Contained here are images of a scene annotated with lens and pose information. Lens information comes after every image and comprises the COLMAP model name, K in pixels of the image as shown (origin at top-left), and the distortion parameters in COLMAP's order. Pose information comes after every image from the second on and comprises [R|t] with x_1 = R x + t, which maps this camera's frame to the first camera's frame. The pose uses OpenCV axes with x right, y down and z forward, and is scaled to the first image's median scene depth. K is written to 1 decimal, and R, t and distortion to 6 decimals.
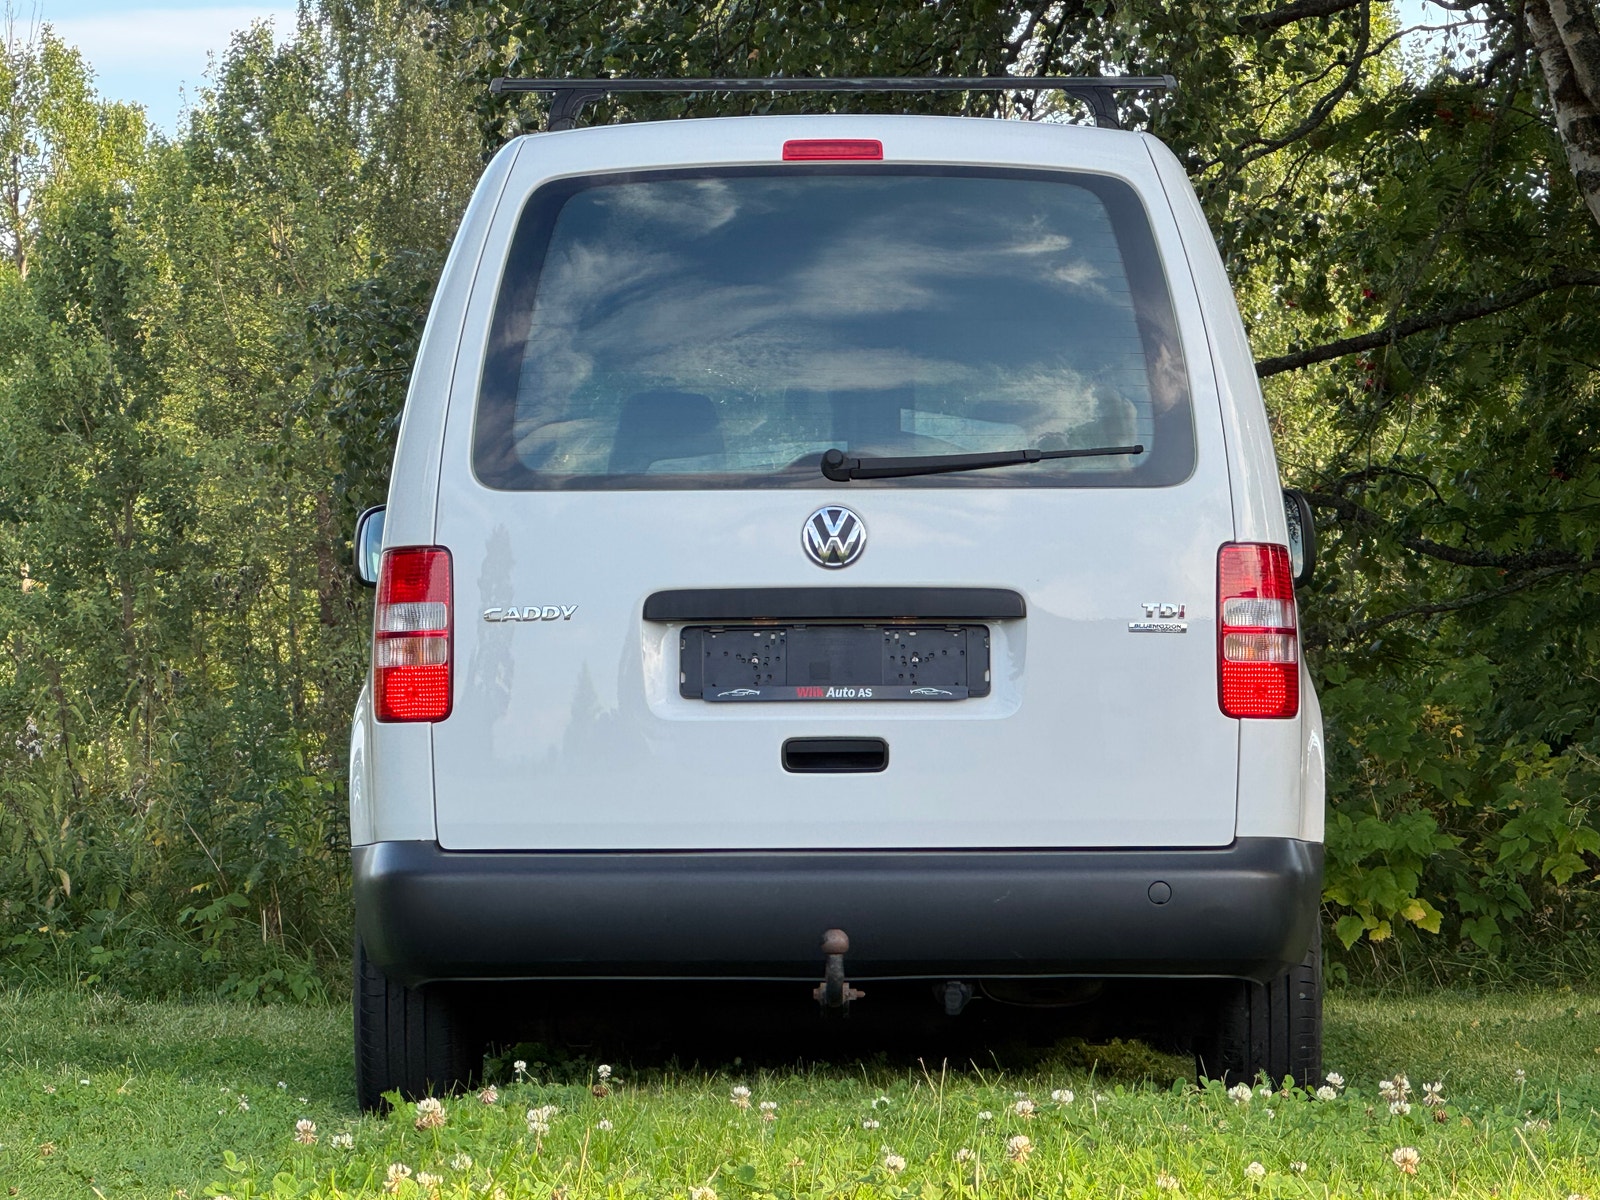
lens RADIAL K [[6320.7, 0, 800.0], [0, 6320.7, 600.0], [0, 0, 1]] dist [-0.116553, 9.176312]
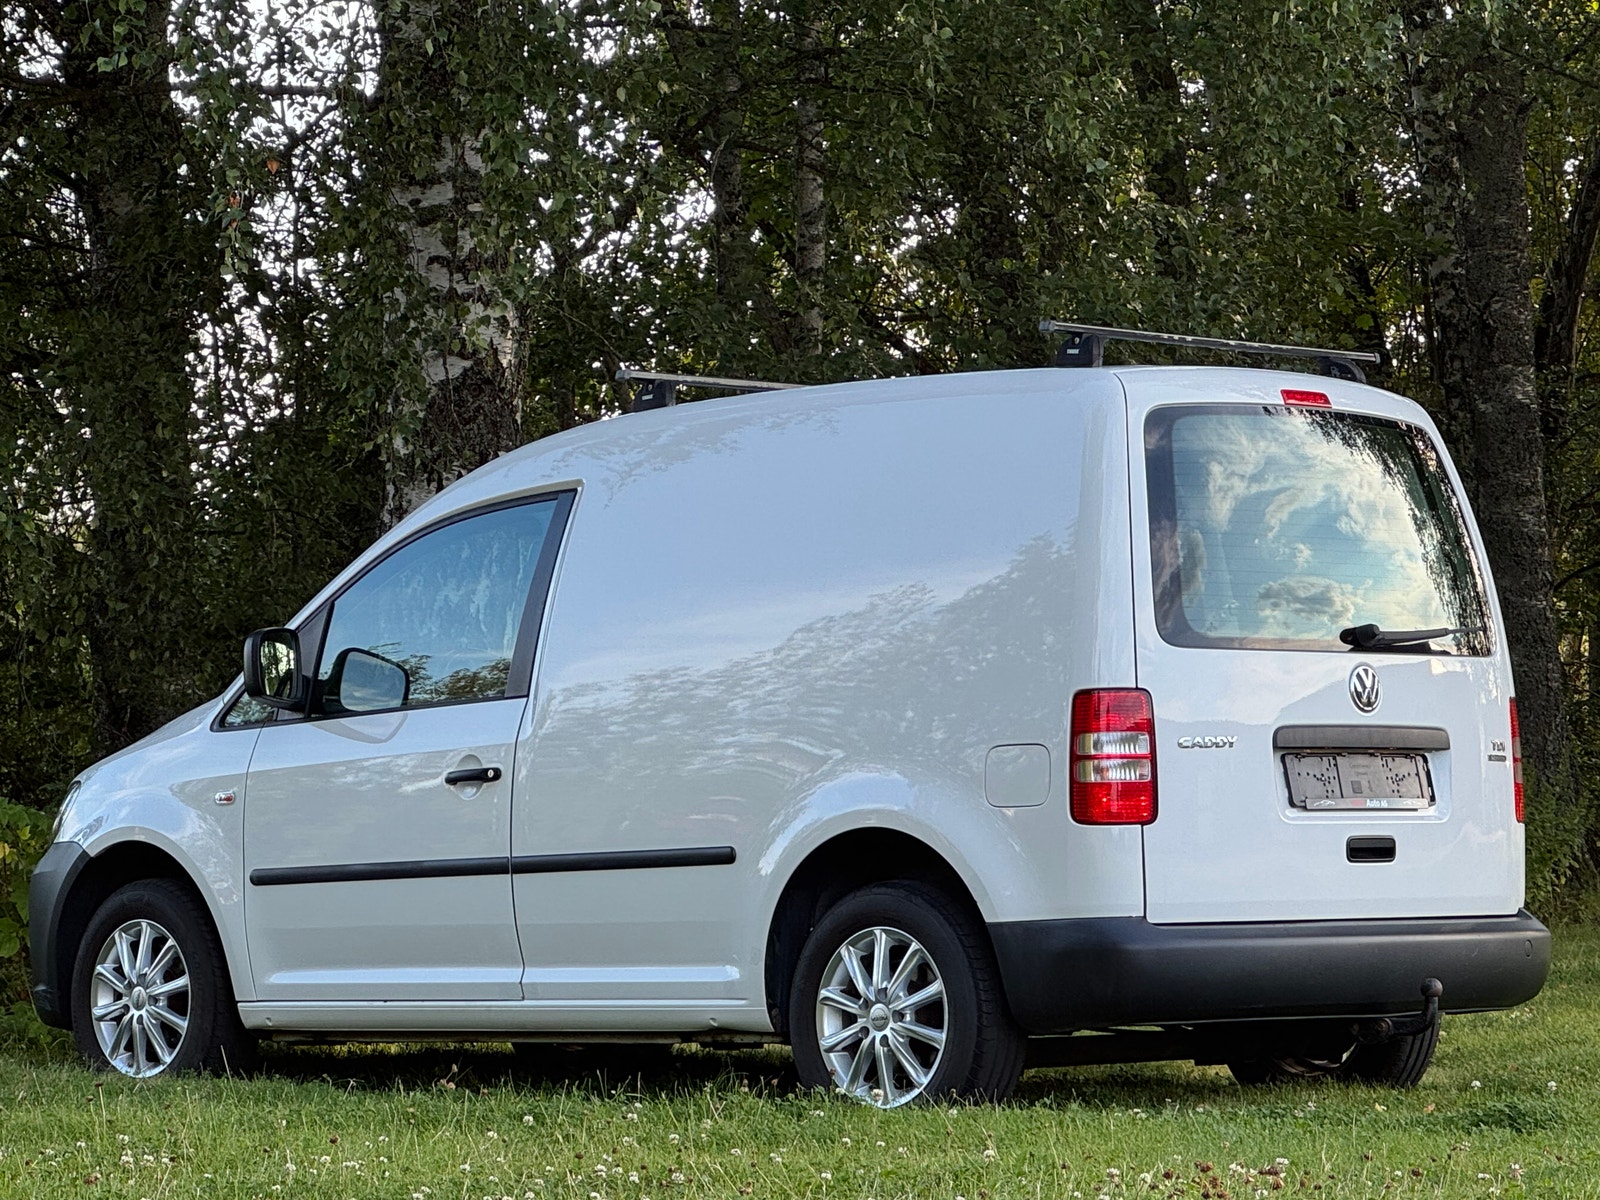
lens RADIAL K [[6309.2, 0, 800.0], [0, 6309.2, 600.0], [0, 0, 1]] dist [-0.045848, 4.658972]
pose [[0.684394, 0.028560, 0.728553, -0.713507], [-0.020481, 0.999591, -0.019945, 0.000367], [-0.728825, -0.001271, 0.684699, 0.111727]]
